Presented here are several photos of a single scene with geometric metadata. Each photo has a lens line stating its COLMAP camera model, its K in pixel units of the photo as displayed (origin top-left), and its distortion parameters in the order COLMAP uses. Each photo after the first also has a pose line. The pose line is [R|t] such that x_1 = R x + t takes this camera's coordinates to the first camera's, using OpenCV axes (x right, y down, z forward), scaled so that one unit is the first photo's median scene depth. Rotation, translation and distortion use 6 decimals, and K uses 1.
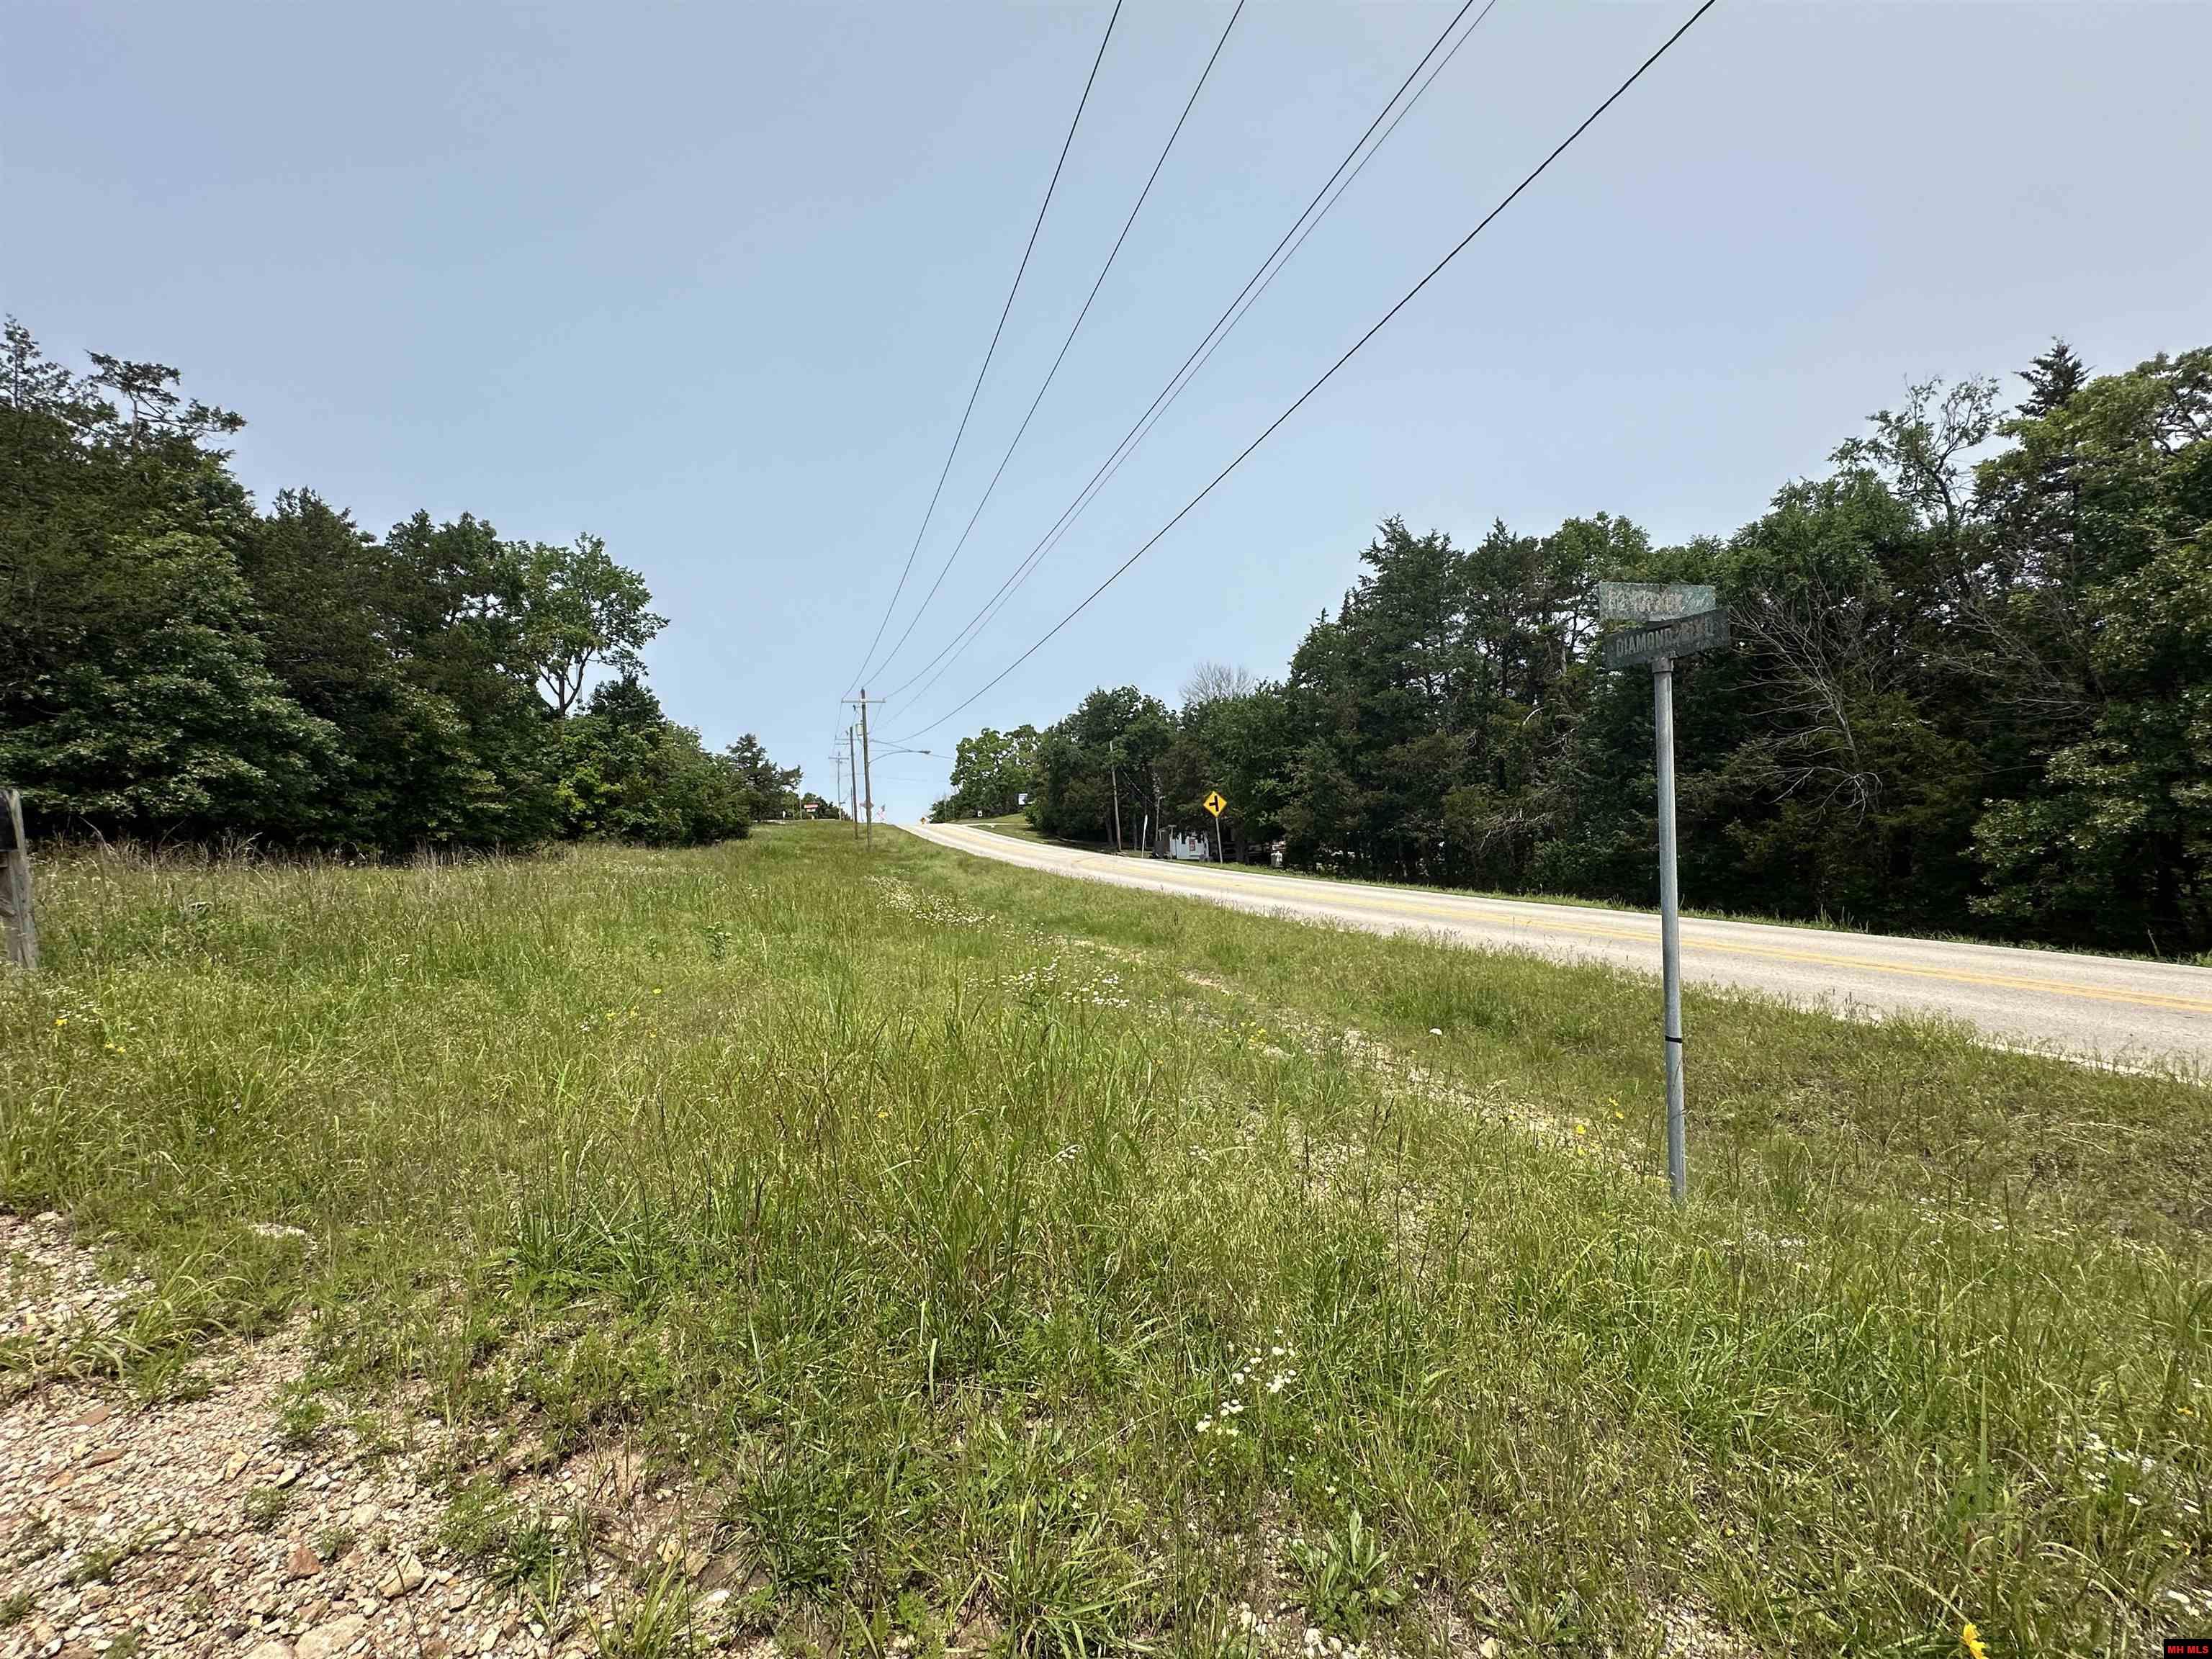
lens RADIAL K [[952.3, 0, 1100.4], [0, 952.3, 824.6], [0, 0, 1]] dist [-0.001931, 0.000401]
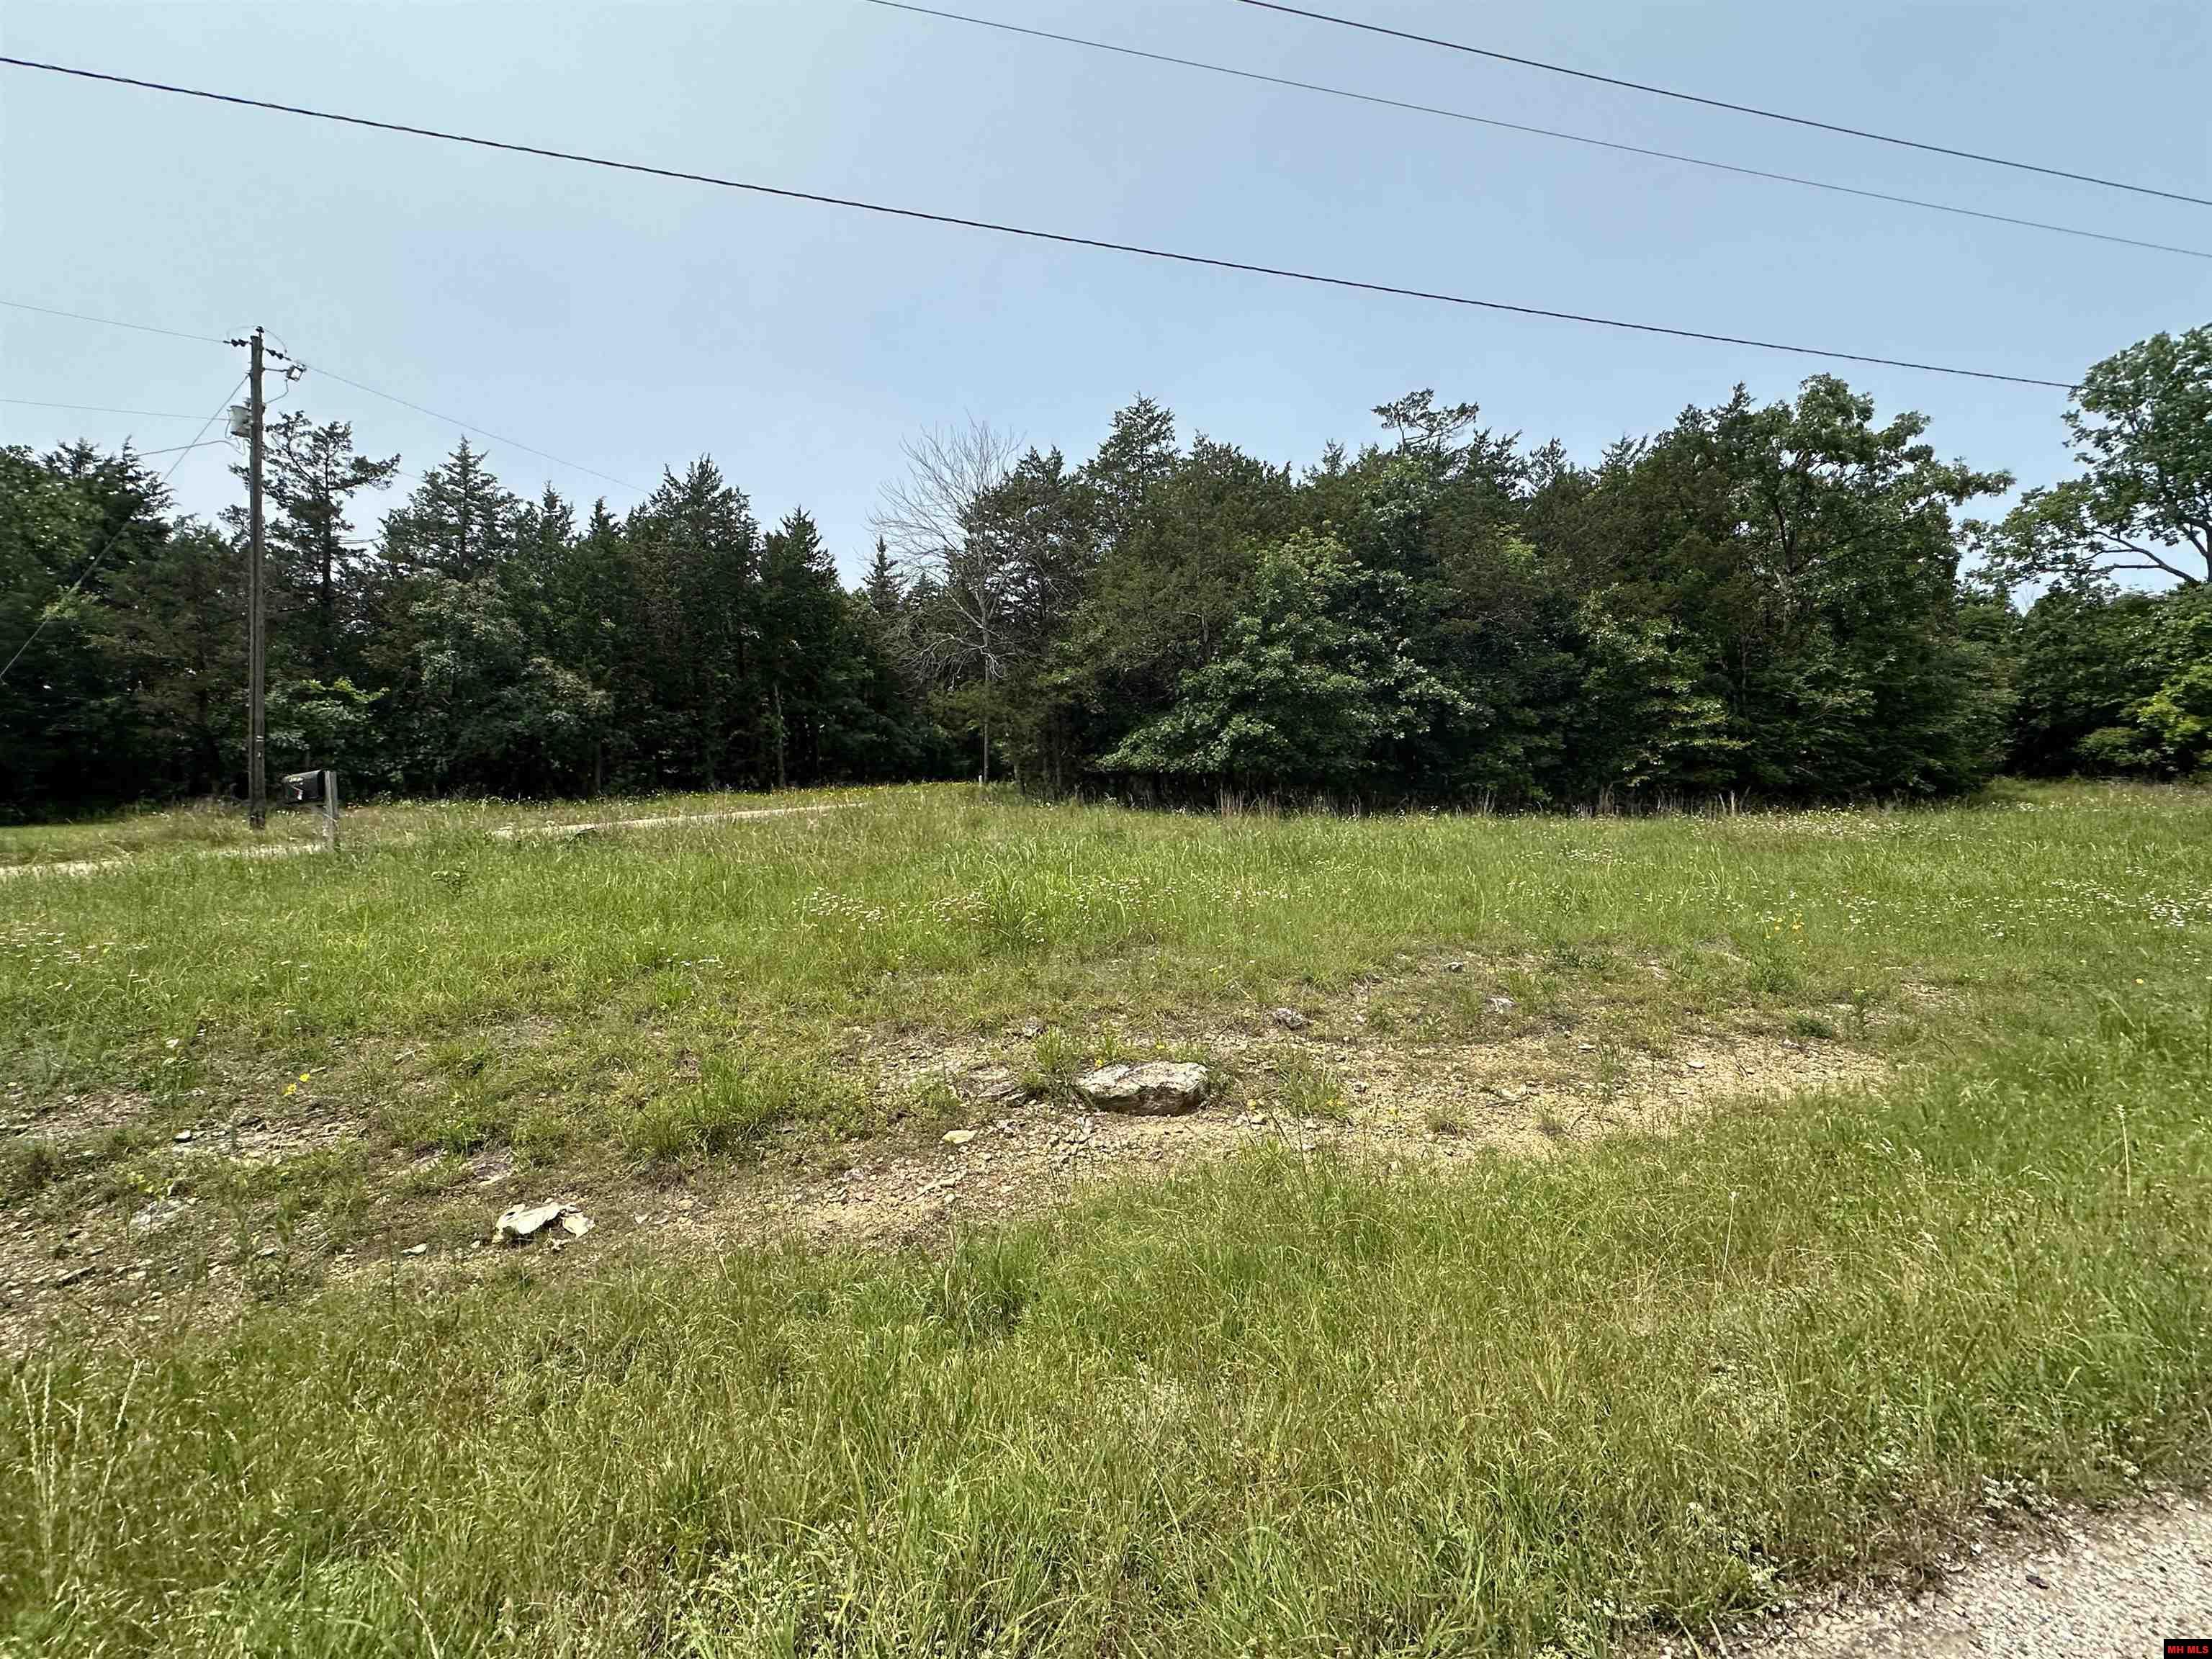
lens RADIAL K [[952.3, 0, 1122.6], [0, 952.3, 817.4], [0, 0, 1]] dist [-0.001931, 0.000401]
pose [[0.014541, 0.003487, -0.999888, 0.087722], [0.036833, 0.999313, 0.004021, 0.012708], [0.999216, -0.036887, 0.014402, 0.273214]]
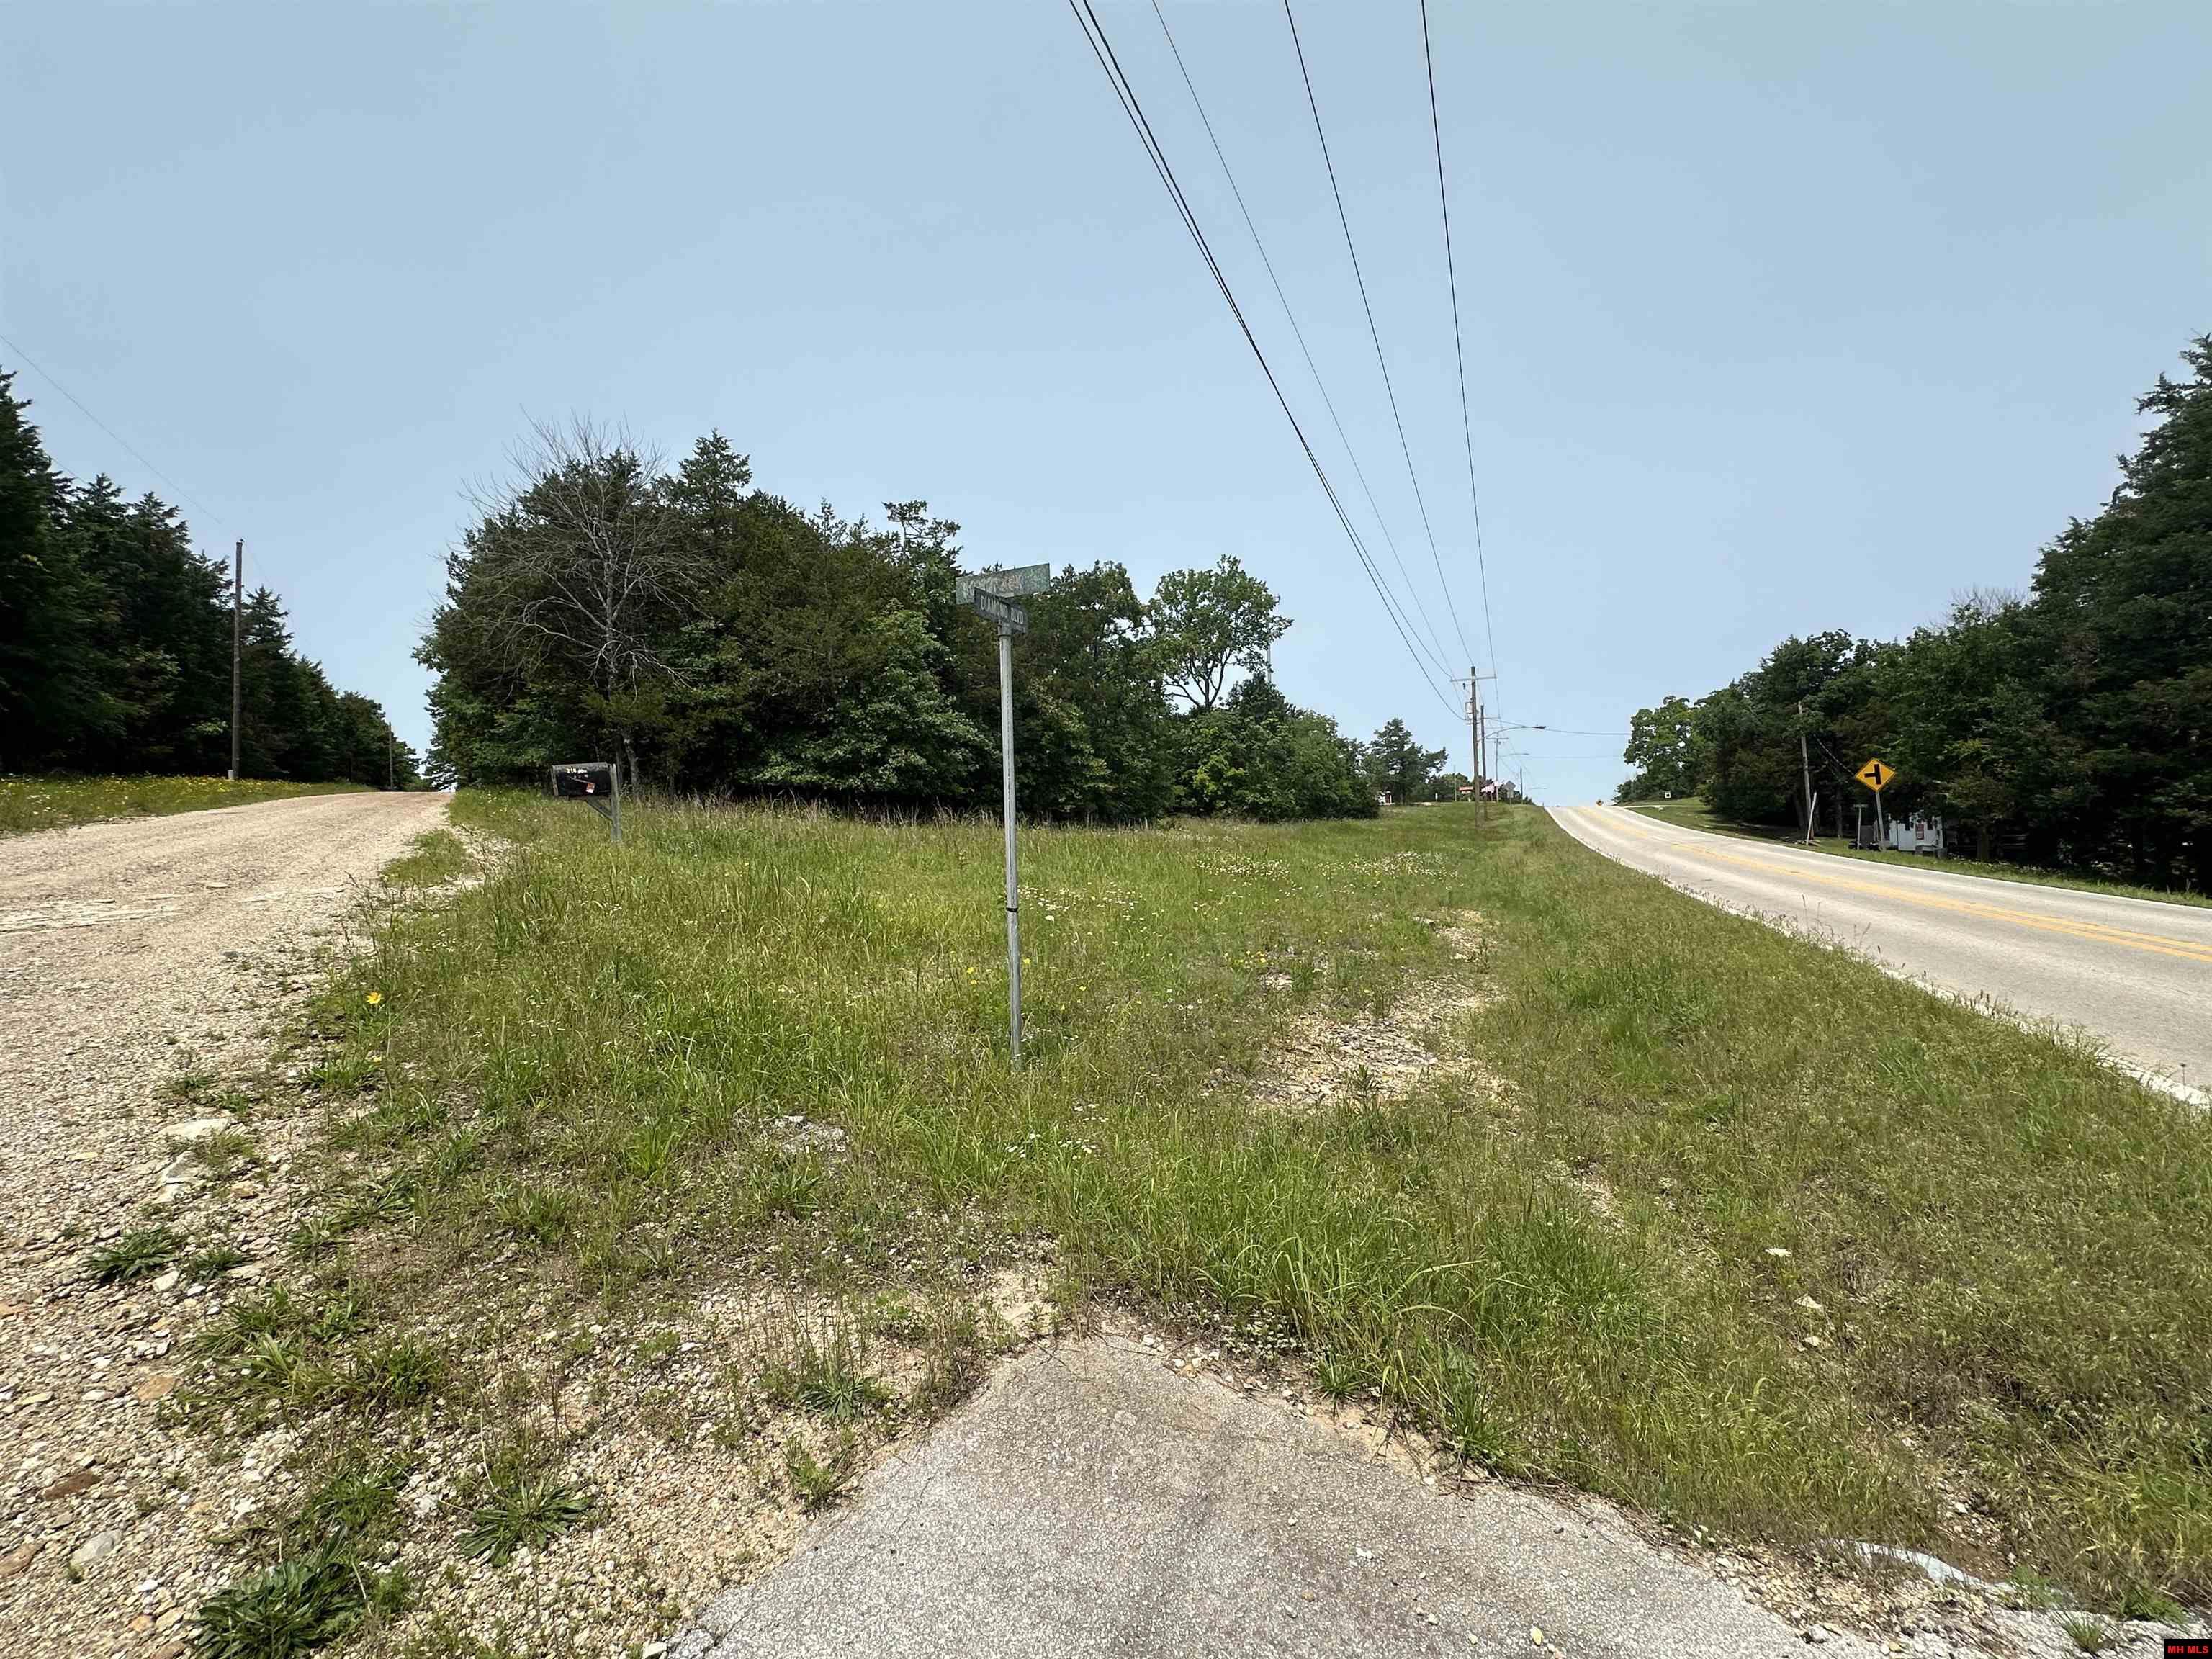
lens RADIAL K [[952.3, 0, 1100.3], [0, 952.3, 821.9], [0, 0, 1]] dist [-0.001931, 0.000401]
pose [[0.765944, 0.012372, -0.642788, 0.107822], [-0.003726, 0.999883, 0.014805, 0.005893], [0.642896, -0.008944, 0.765901, 0.002397]]
